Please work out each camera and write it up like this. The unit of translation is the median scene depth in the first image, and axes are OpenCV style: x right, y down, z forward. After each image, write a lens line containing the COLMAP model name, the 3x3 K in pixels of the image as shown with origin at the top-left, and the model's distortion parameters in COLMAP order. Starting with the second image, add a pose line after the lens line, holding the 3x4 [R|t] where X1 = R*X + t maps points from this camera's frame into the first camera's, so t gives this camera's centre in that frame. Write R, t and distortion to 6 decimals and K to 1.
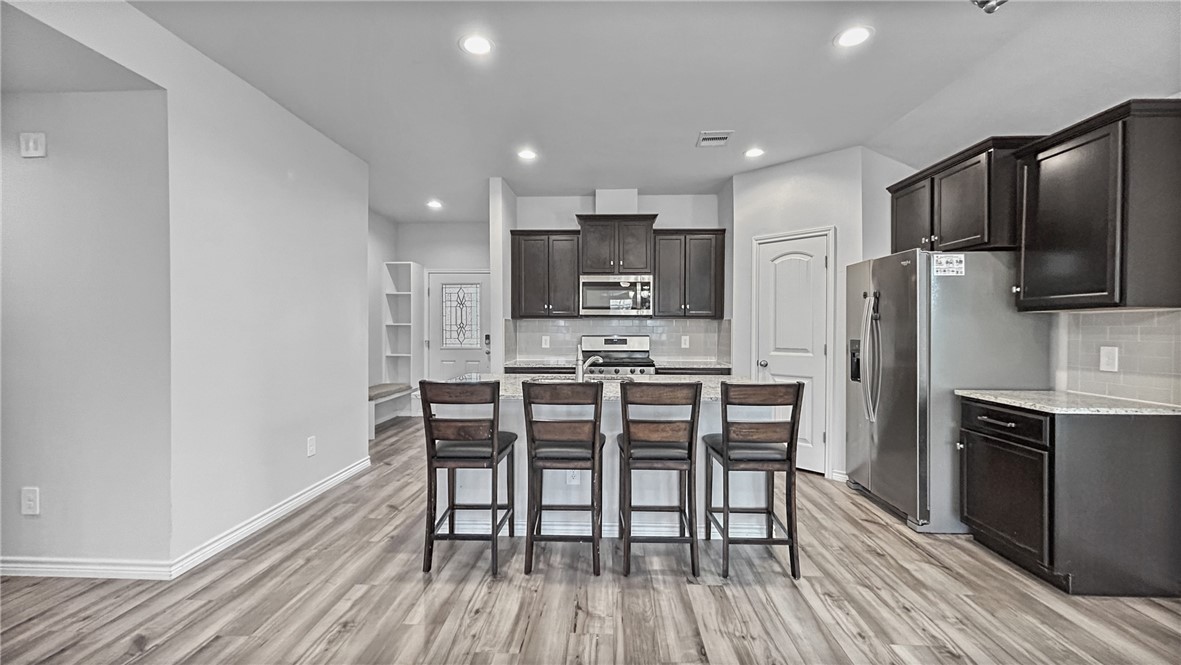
lens RADIAL K [[478.8, 0, 590.5], [0, 478.8, 332.5], [0, 0, 1]] dist [0.001467, 0.000198]
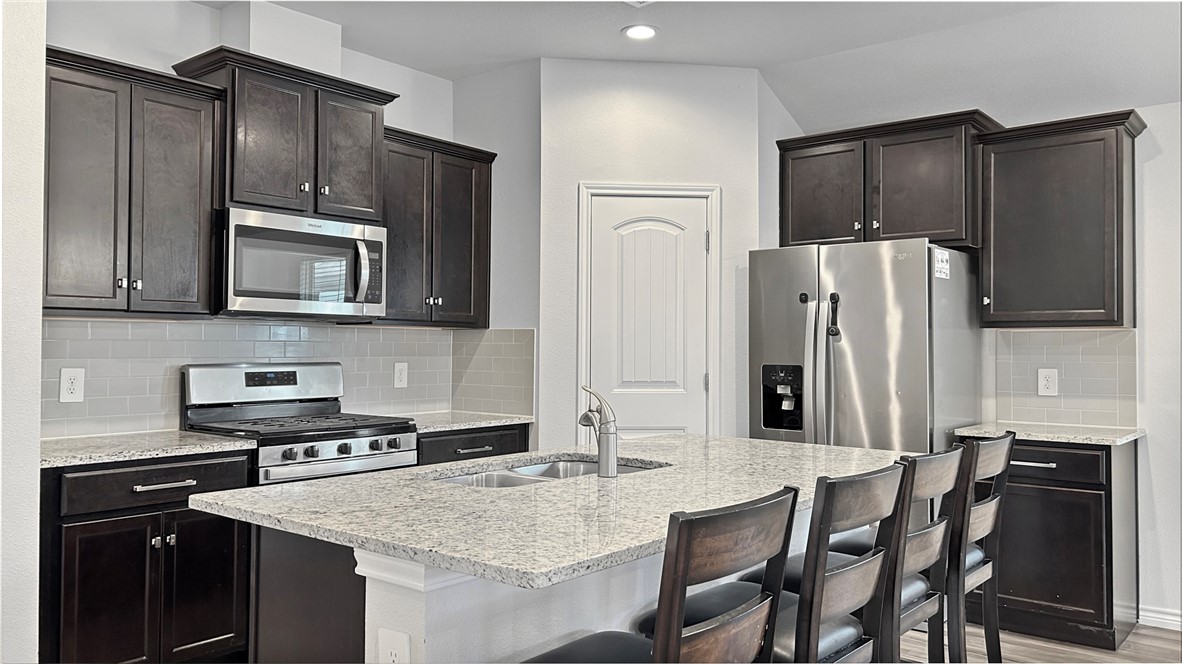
lens RADIAL K [[885.3, 0, 597.1], [0, 885.3, 329.8], [0, 0, 1]] dist [0.024946, -0.002558]
pose [[0.609201, 0.019229, 0.792782, -0.693638], [0.003987, 0.999619, -0.027309, -0.001410], [-0.793005, 0.019798, 0.608893, 0.577901]]
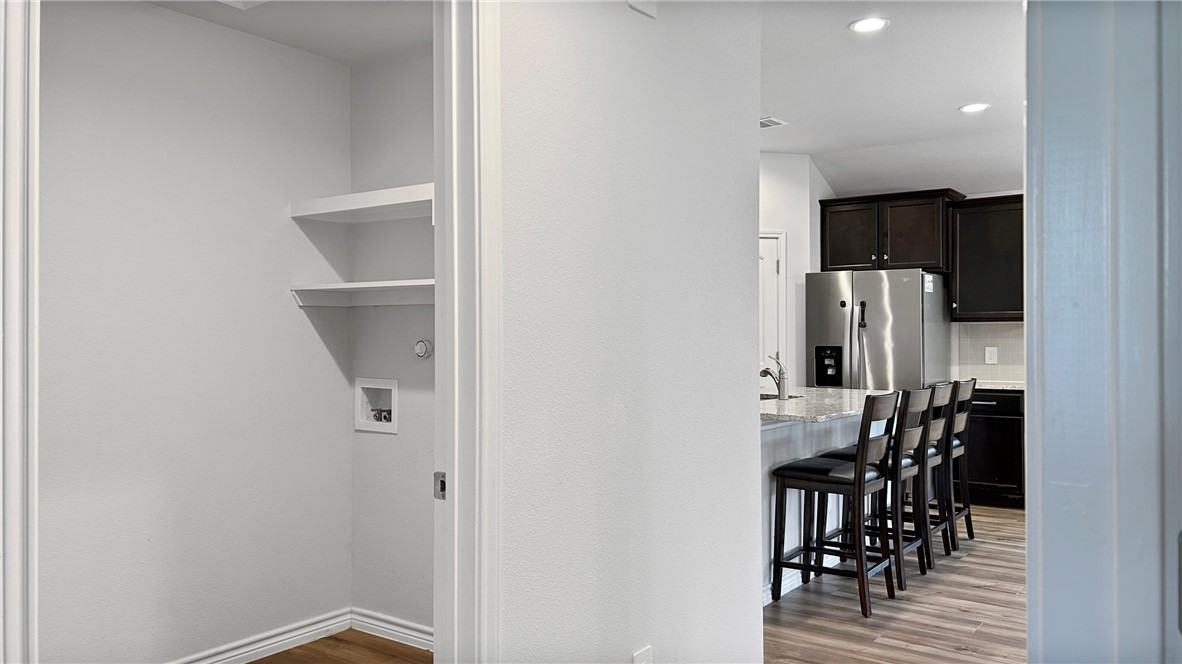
lens RADIAL K [[884.8, 0, 593.1], [0, 884.8, 334.0], [0, 0, 1]] dist [0.012021, -0.000985]
pose [[0.566974, 0.000431, 0.823736, -1.633393], [0.011056, 0.999906, -0.008133, -0.001526], [-0.823662, 0.013718, 0.566916, 0.415581]]
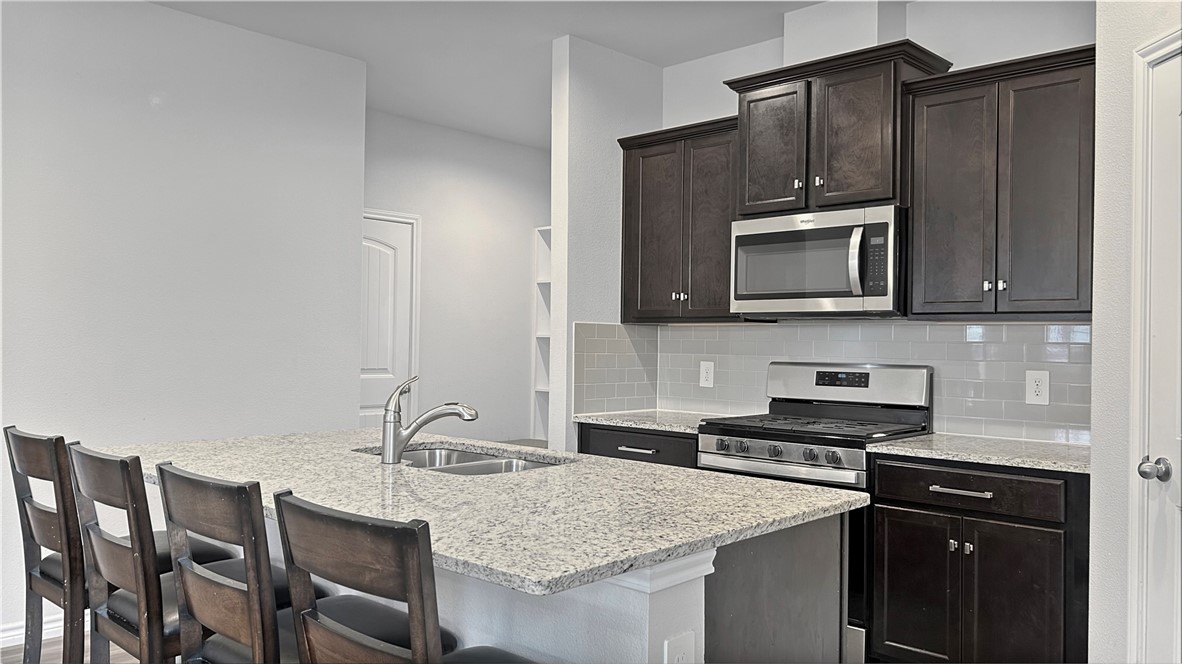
lens RADIAL K [[884.8, 0, 593.1], [0, 884.8, 334.0], [0, 0, 1]] dist [0.012021, -0.000985]
pose [[0.752197, 0.001665, -0.658936, 0.700601], [-0.019476, 0.999616, -0.019707, -0.000285], [0.658650, 0.027657, 0.751941, 0.553901]]
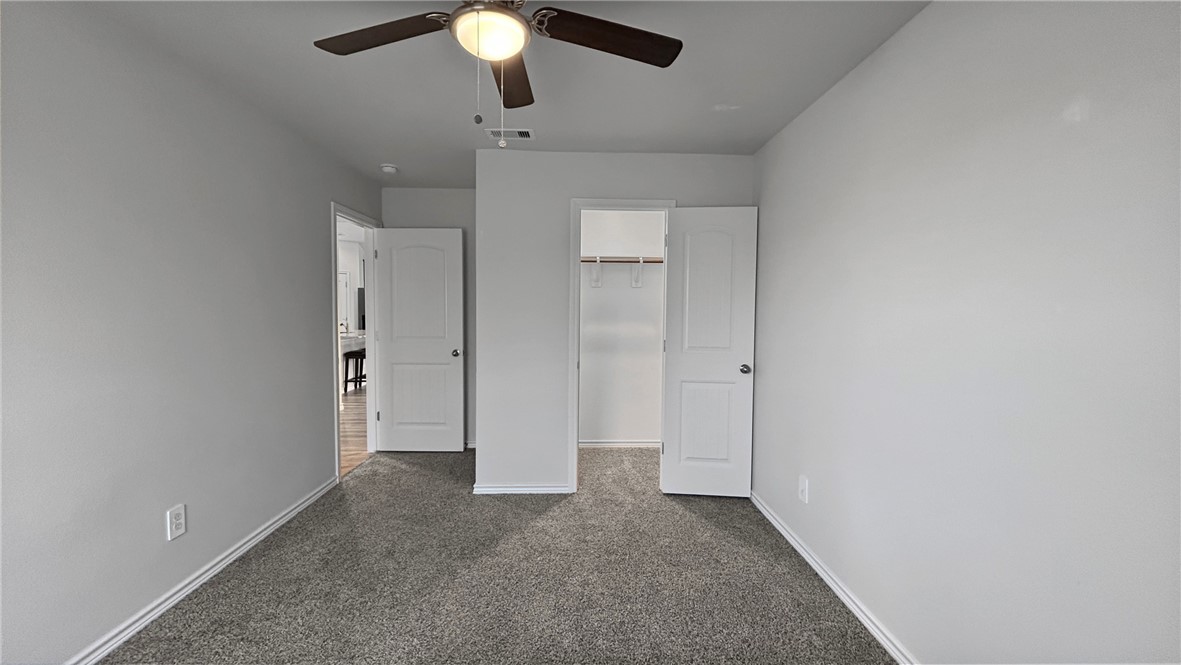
lens RADIAL K [[478.8, 0, 590.5], [0, 478.8, 332.5], [0, 0, 1]] dist [0.001467, 0.000198]
pose [[-0.068516, -0.044592, 0.996653, -2.899217], [0.000659, 0.998998, 0.044742, -0.012336], [-0.997650, 0.003722, -0.068418, -0.135465]]
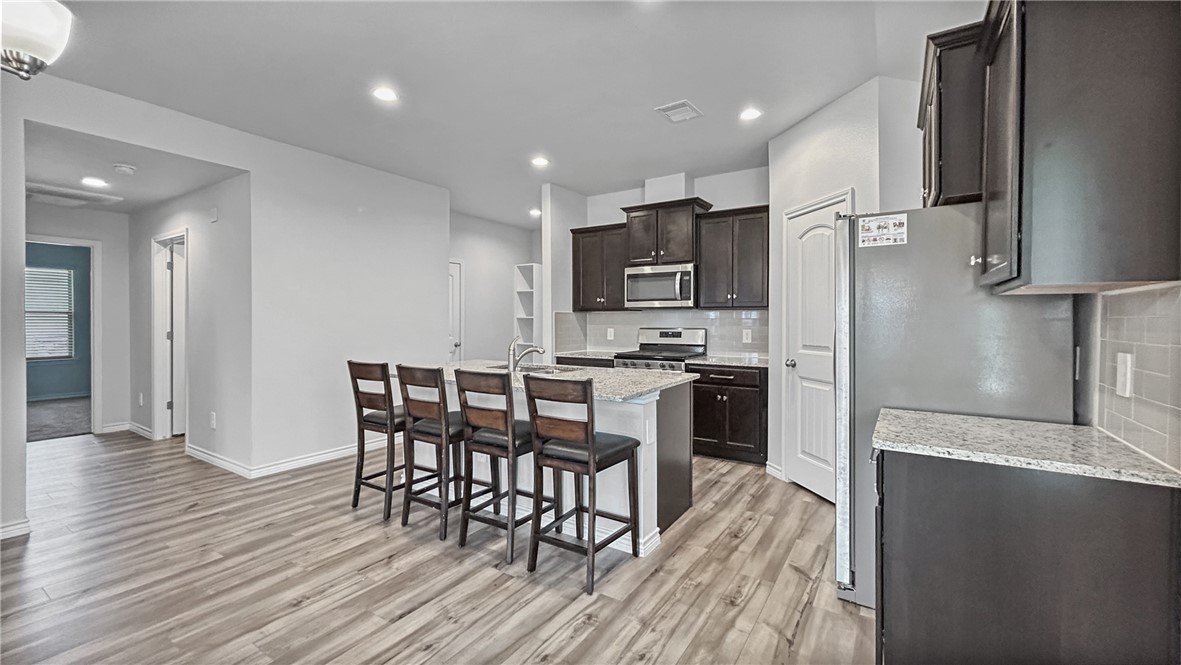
lens RADIAL K [[477.4, 0, 591.4], [0, 477.4, 324.1], [0, 0, 1]] dist [0.000715, 0.000110]
pose [[0.859303, 0.002883, -0.511459, 0.740344], [-0.003858, 0.999992, -0.000846, -0.001154], [0.511453, 0.002700, 0.859307, 0.176630]]
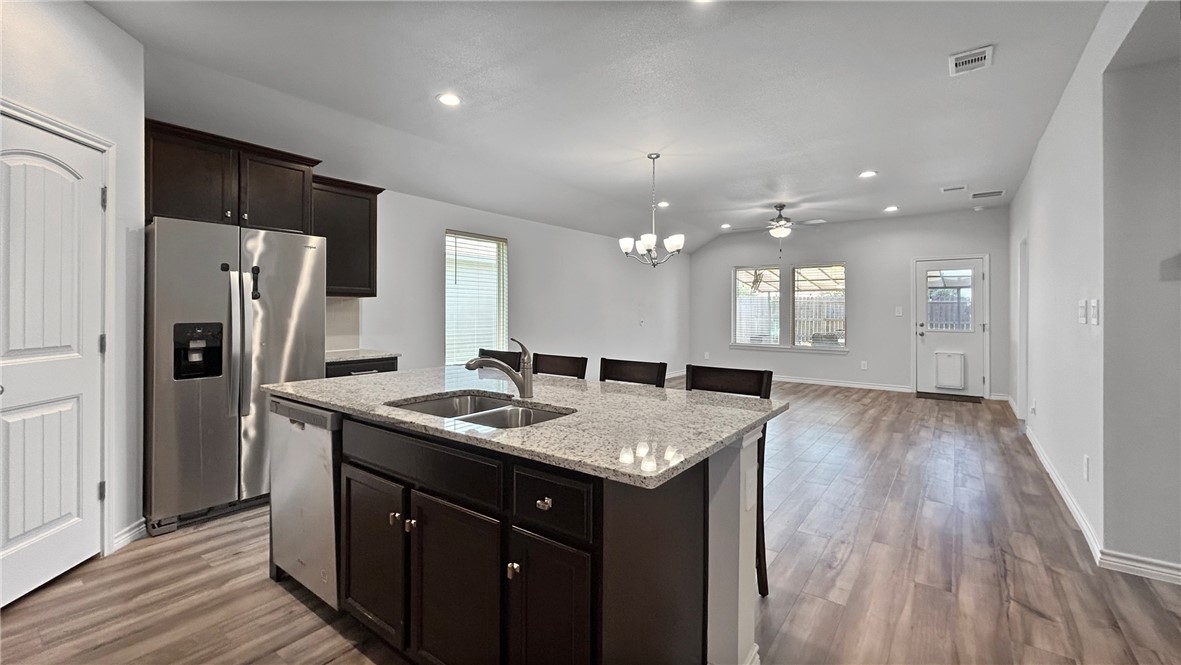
lens RADIAL K [[482.9, 0, 589.5], [0, 482.9, 311.6], [0, 0, 1]] dist [-0.000166, -0.000012]
pose [[-0.818066, -0.007420, 0.575076, -0.487985], [-0.000473, 0.999925, 0.012229, -0.015714], [-0.575124, 0.009733, -0.818008, 1.585956]]
